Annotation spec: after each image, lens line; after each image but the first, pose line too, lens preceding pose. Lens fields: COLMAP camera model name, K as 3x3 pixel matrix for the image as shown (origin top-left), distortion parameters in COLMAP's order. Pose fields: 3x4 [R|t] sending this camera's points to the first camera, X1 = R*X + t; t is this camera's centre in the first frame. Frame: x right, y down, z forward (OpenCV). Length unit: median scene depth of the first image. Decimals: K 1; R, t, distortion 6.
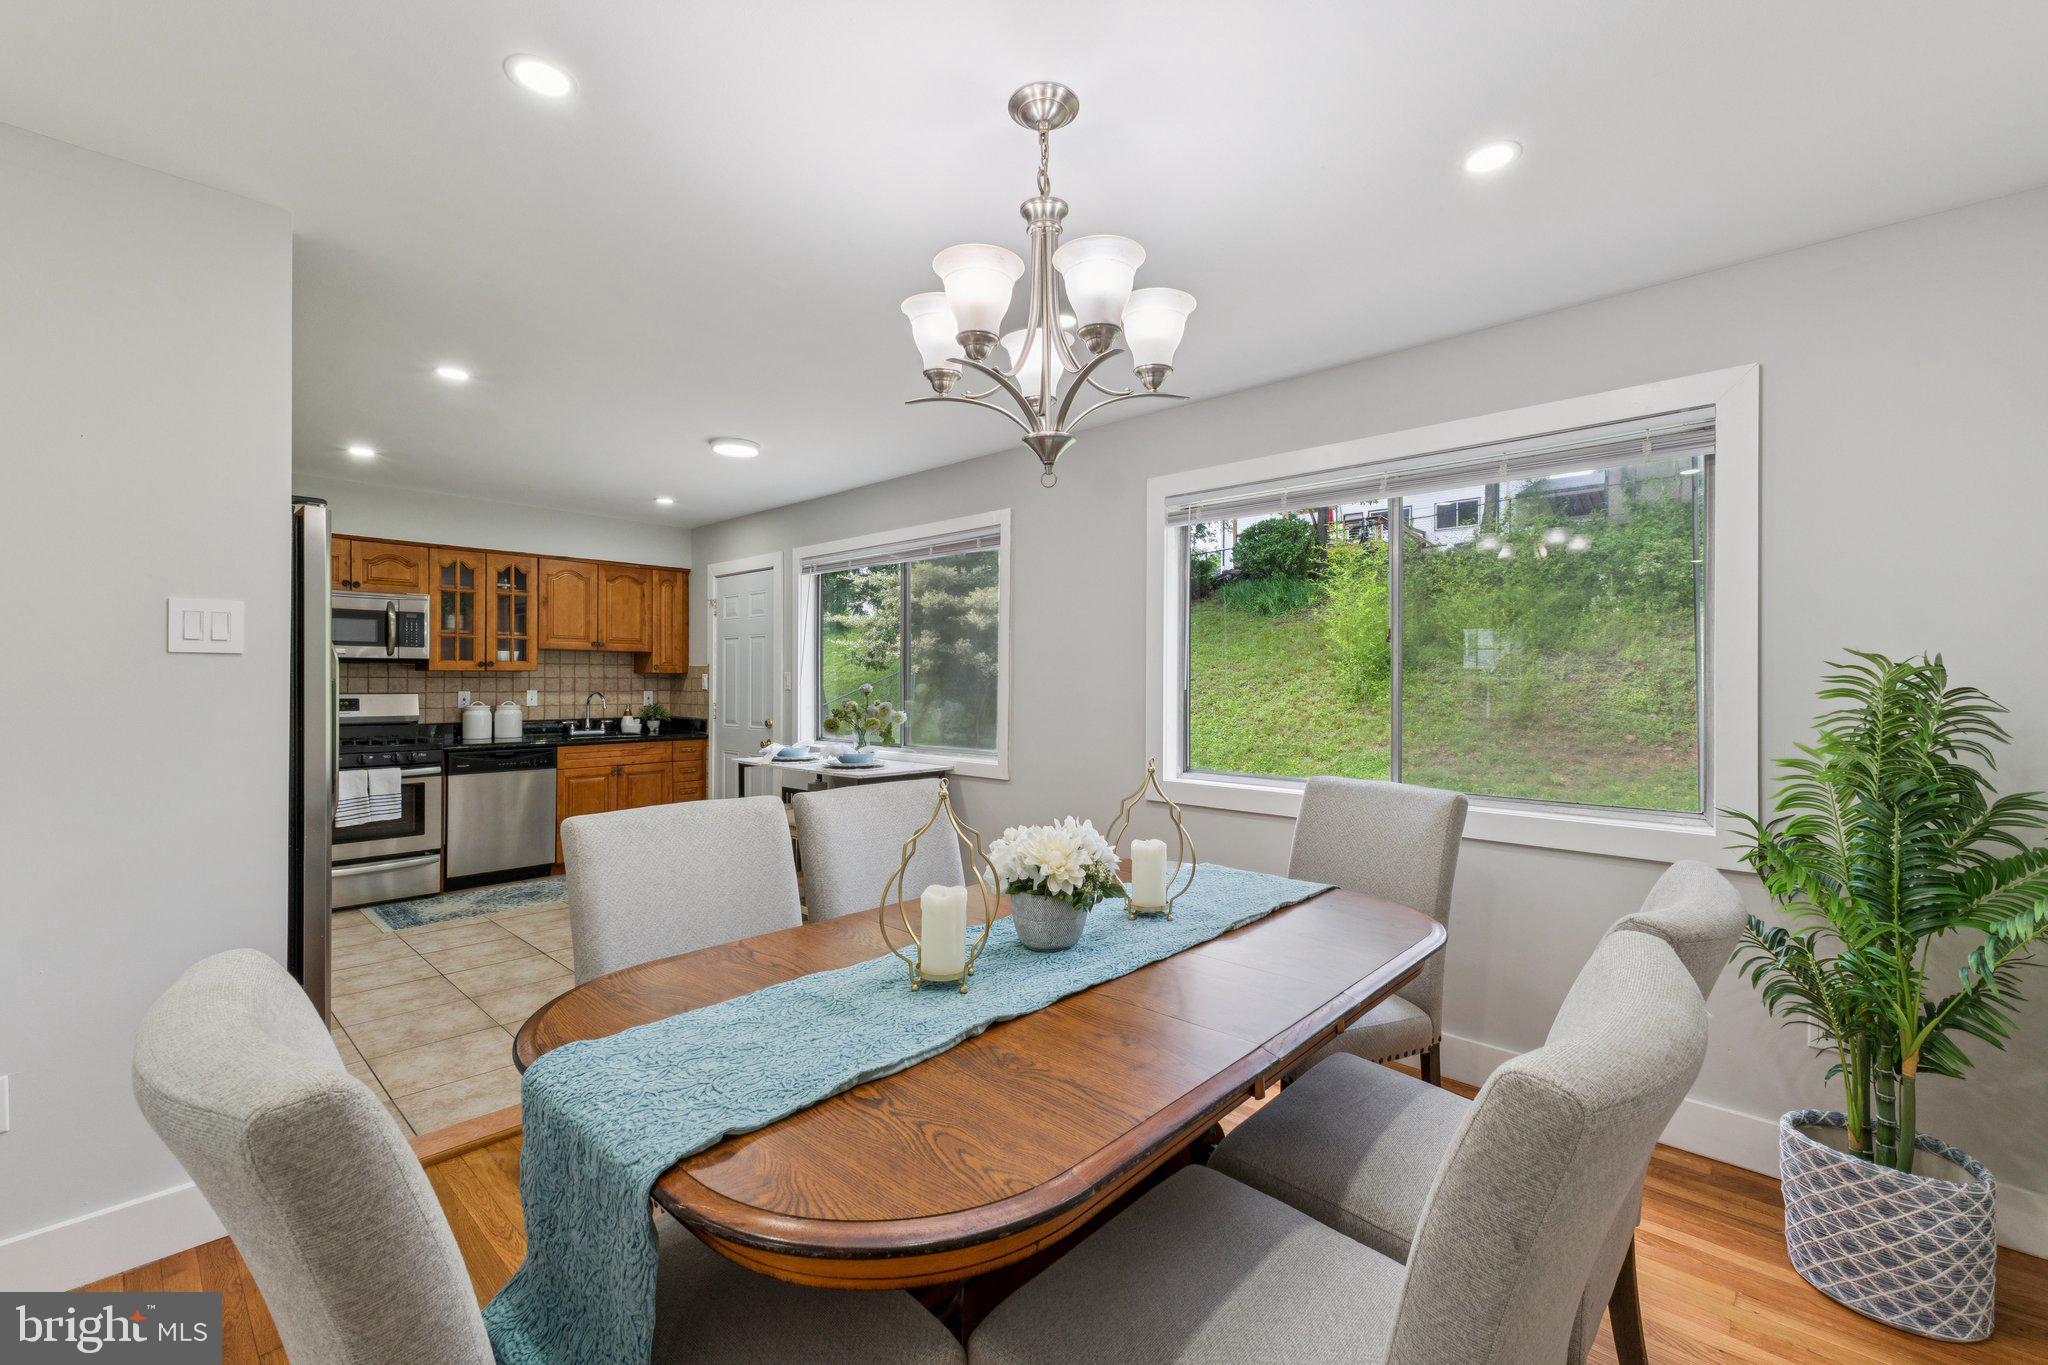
lens RADIAL K [[869.5, 0, 1023.8], [0, 869.5, 679.5], [0, 0, 1]] dist [0.008355, -0.001443]
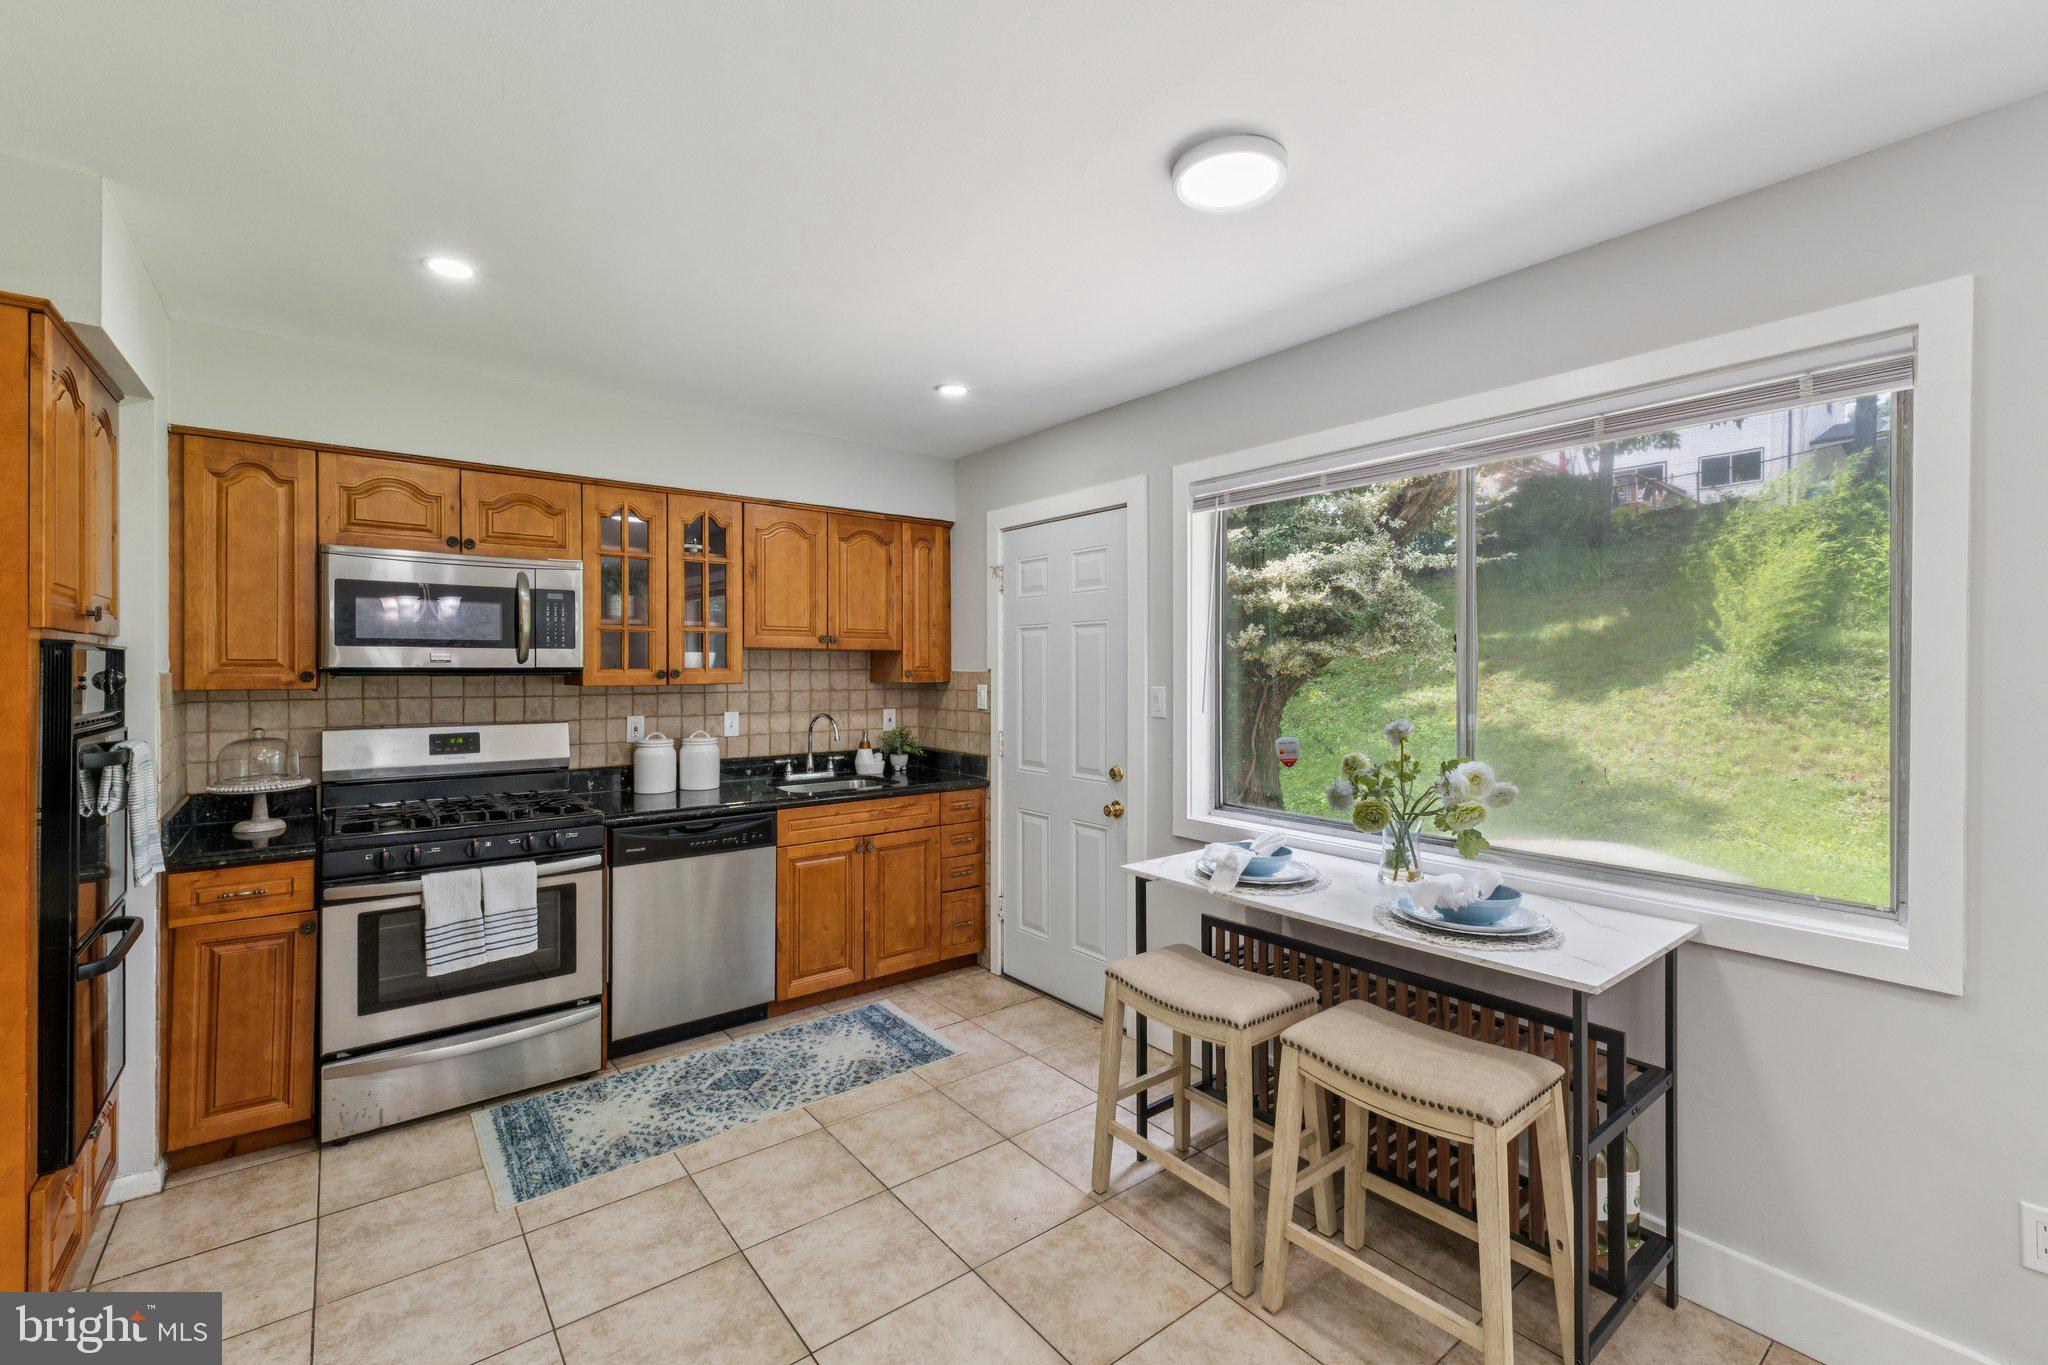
lens RADIAL K [[869.5, 0, 1015.8], [0, 869.5, 671.2], [0, 0, 1]] dist [0.008355, -0.001443]
pose [[0.988224, -0.002513, -0.152992, -0.274410], [0.003424, 0.999978, 0.005692, -0.022016], [0.152974, -0.006148, 0.988211, 0.421283]]
